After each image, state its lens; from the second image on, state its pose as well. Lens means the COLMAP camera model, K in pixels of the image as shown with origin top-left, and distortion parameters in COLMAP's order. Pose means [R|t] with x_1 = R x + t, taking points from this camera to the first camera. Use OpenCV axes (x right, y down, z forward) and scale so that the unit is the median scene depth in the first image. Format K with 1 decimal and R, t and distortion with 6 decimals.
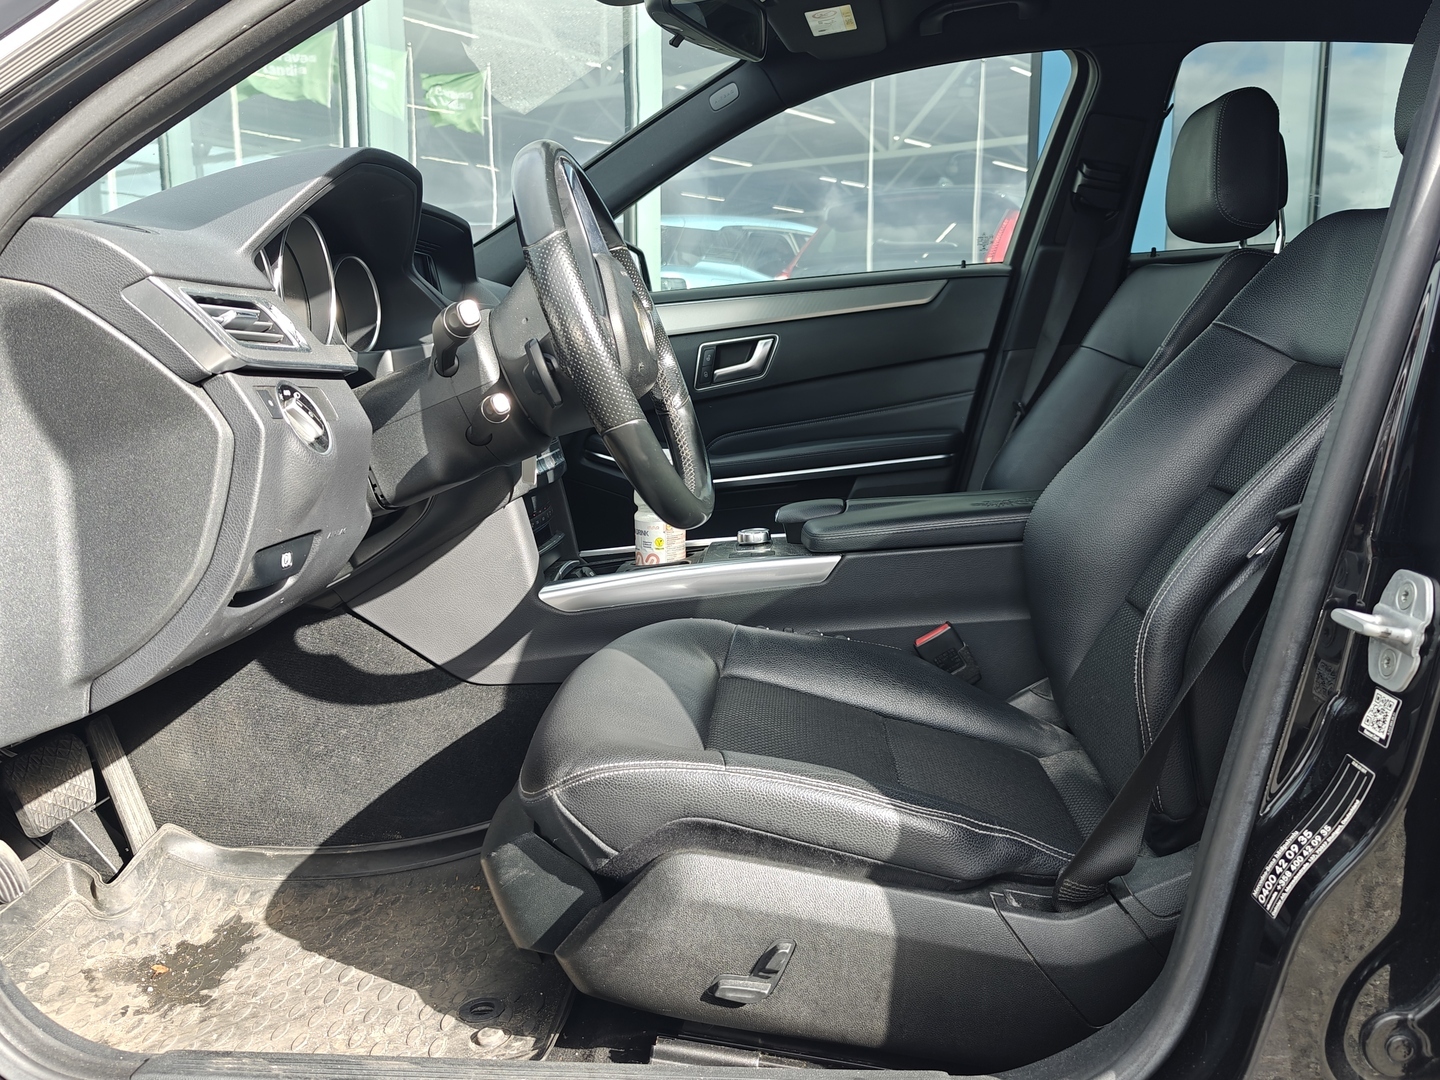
lens RADIAL K [[1260.2, 0, 720.0], [0, 1260.2, 540.0], [0, 0, 1]] dist [0.002124, 0.013302]
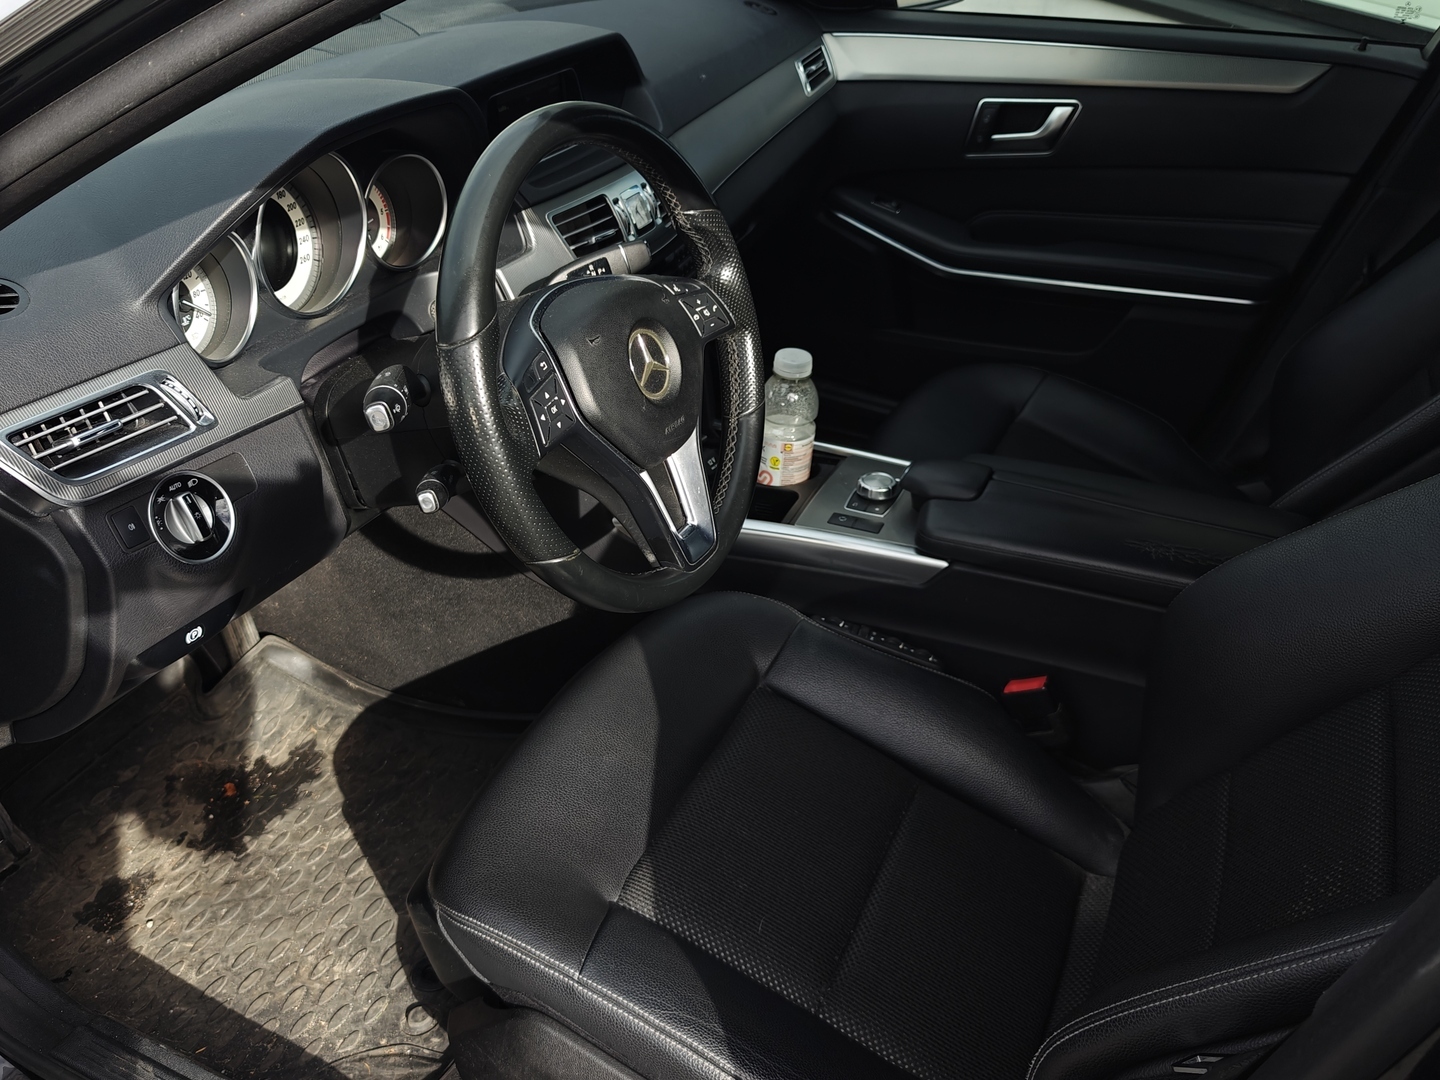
lens RADIAL K [[1272.9, 0, 720.0], [0, 1272.9, 540.0], [0, 0, 1]] dist [-0.083370, 0.229823]
pose [[0.932290, 0.252396, -0.259097, 0.176127], [-0.130155, 0.902412, 0.410746, -0.340813], [0.337483, -0.349212, 0.874161, 0.226285]]
